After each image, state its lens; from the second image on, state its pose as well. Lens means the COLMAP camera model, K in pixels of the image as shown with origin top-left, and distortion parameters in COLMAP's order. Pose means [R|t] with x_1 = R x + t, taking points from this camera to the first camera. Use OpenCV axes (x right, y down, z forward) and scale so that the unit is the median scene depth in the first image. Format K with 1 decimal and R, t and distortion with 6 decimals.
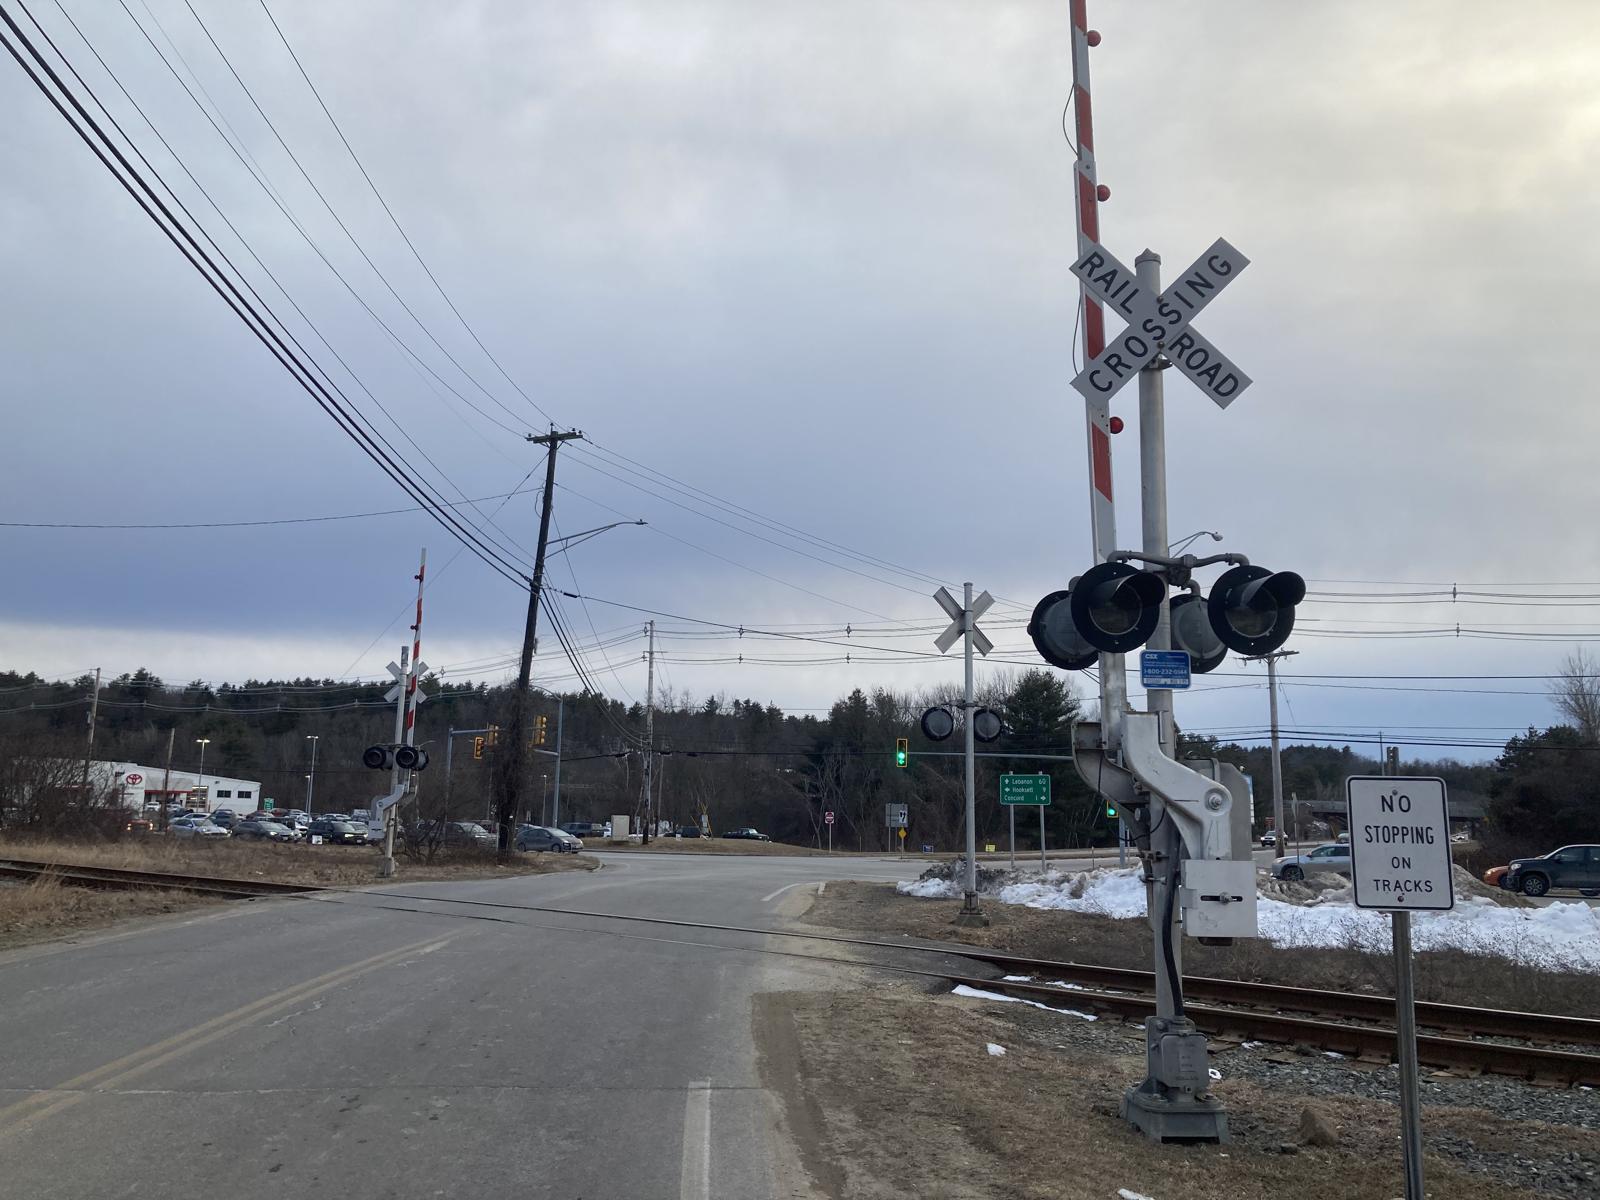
lens RADIAL K [[1287.7, 0, 791.9], [0, 1287.7, 599.6], [0, 0, 1]] dist [0.109761, -0.276398]
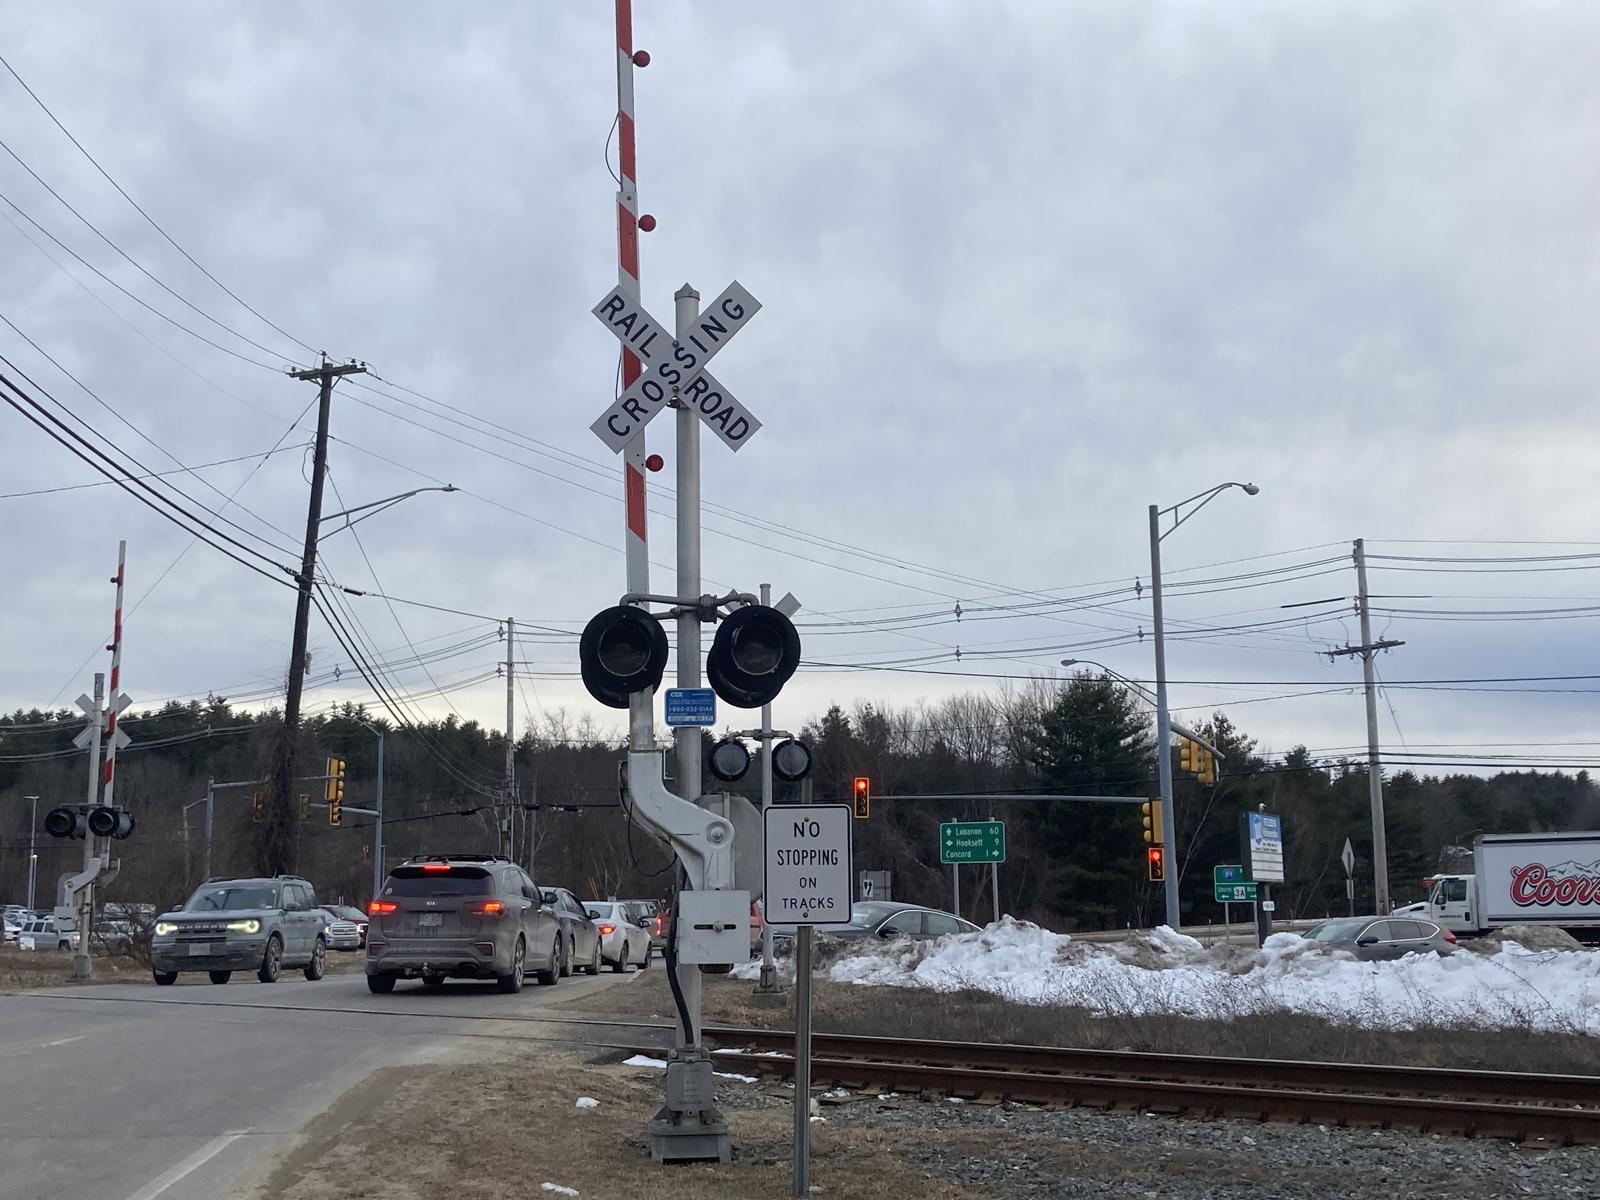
lens RADIAL K [[1912.5, 0, 800.0], [0, 1912.5, 600.0], [0, 0, 1]] dist [0.212418, -0.795307]
pose [[0.999502, -0.024130, 0.020342, 0.063114], [0.023854, 0.999621, 0.013712, -0.008943], [-0.020665, -0.013220, 0.999699, -0.092439]]
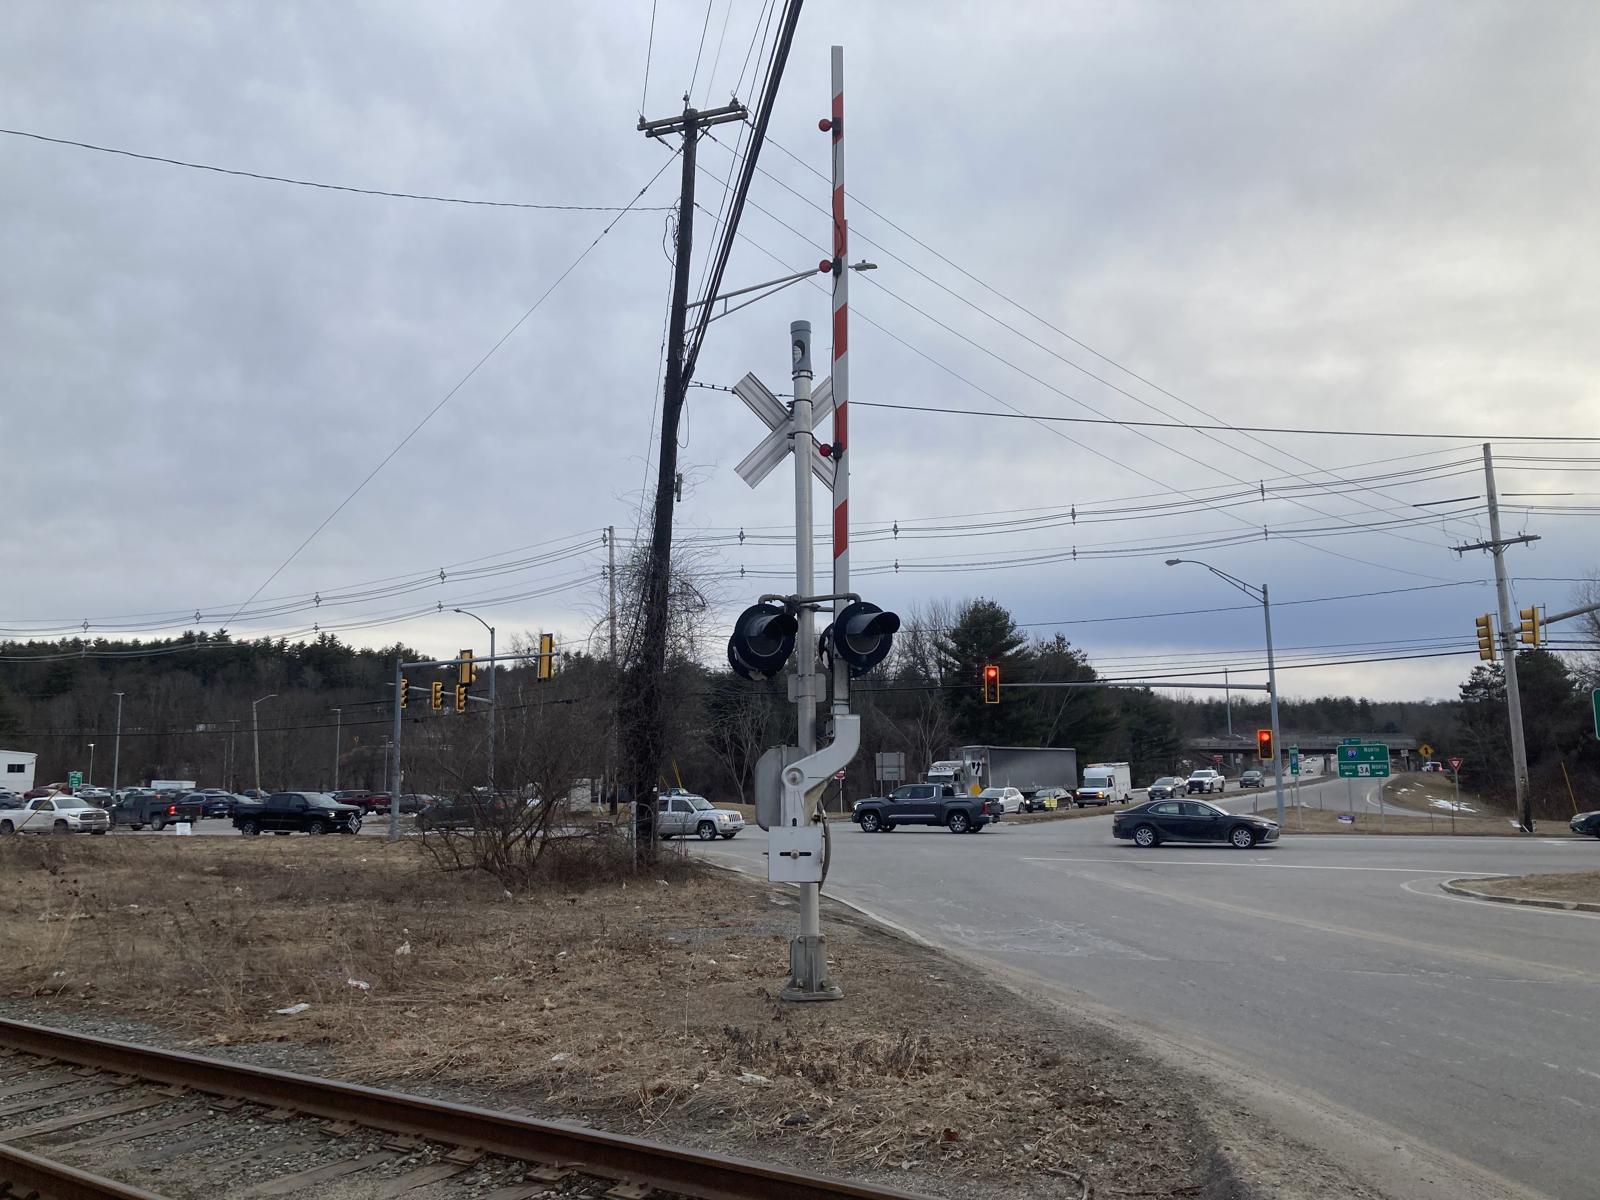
lens RADIAL K [[1304.4, 0, 798.7], [0, 1304.4, 604.4], [0, 0, 1]] dist [0.036982, -0.005241]
pose [[0.988787, -0.014808, 0.148597, -0.268504], [0.008666, 0.999084, 0.041897, 0.073593], [-0.149081, -0.040139, 0.988010, 0.498522]]
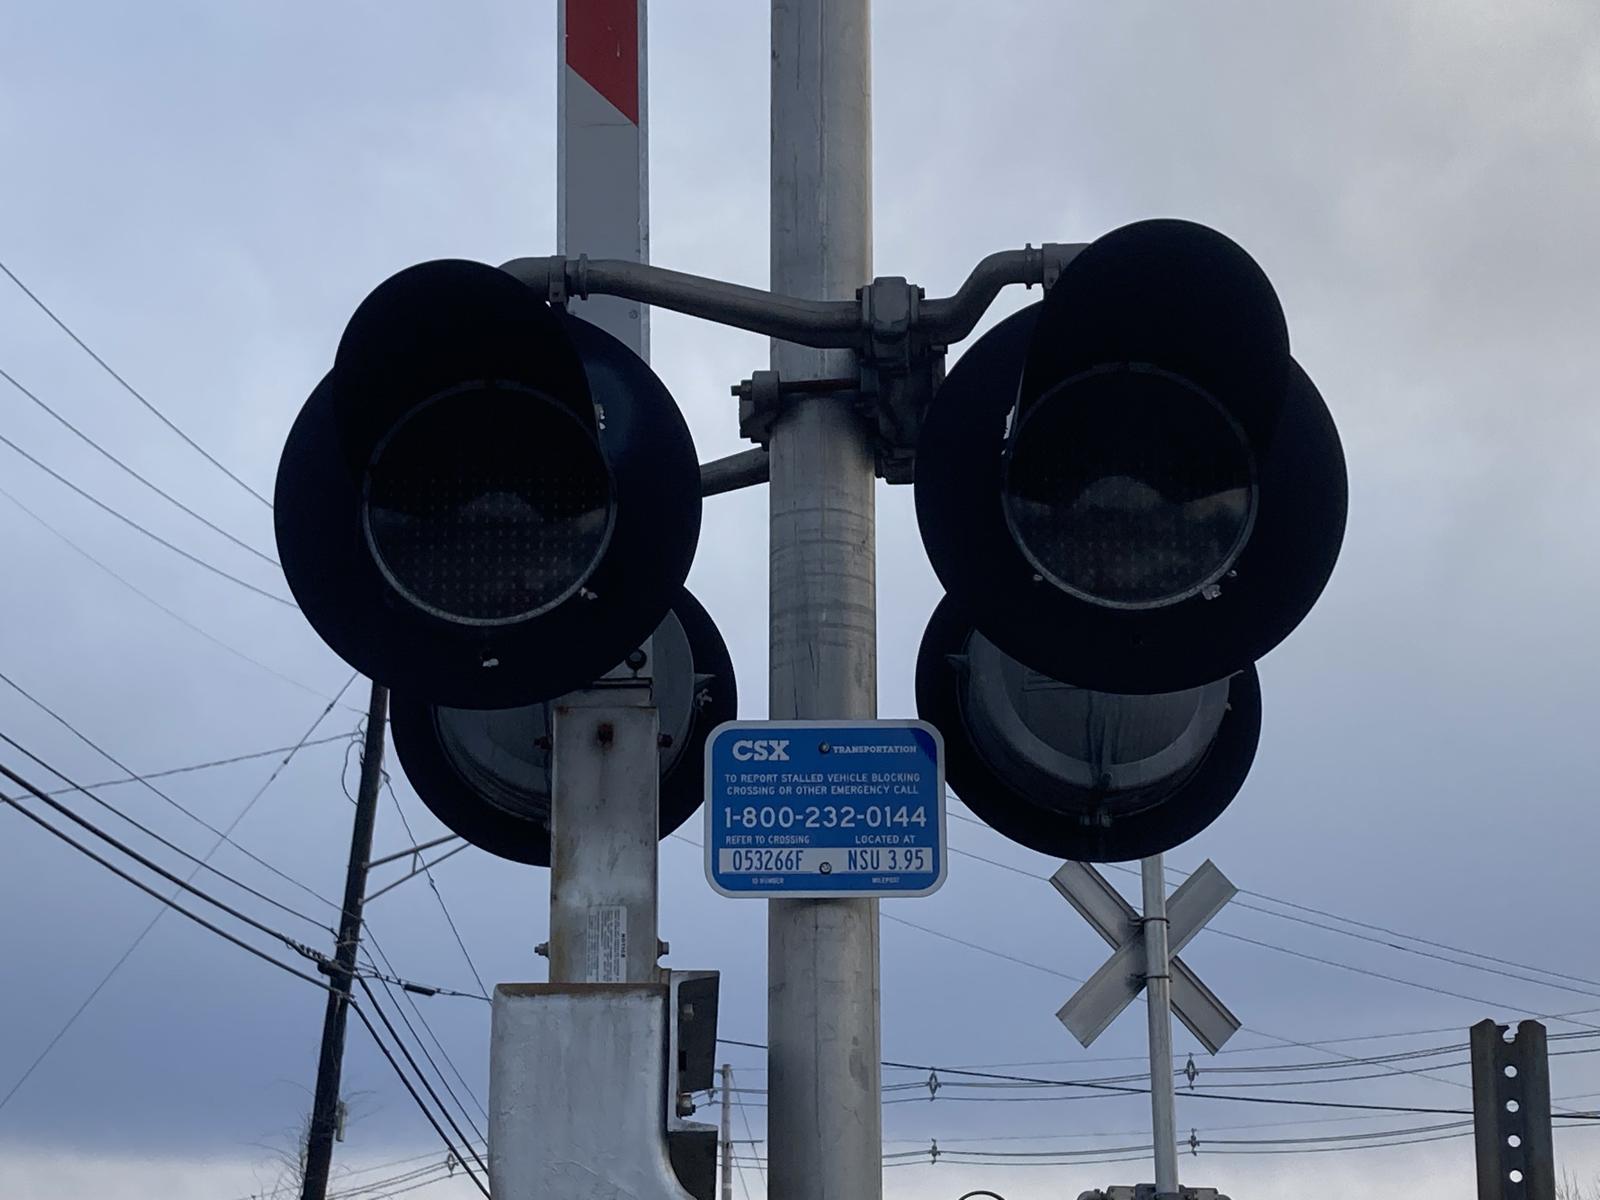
lens RADIAL K [[2929.5, 0, 800.0], [0, 2929.5, 600.0], [0, 0, 1]] dist [0.177039, -0.005032]
pose [[0.992880, -0.050232, -0.108013, 0.061883], [0.034168, 0.988733, -0.145742, 0.016641], [0.114117, 0.141013, 0.983409, 0.093209]]
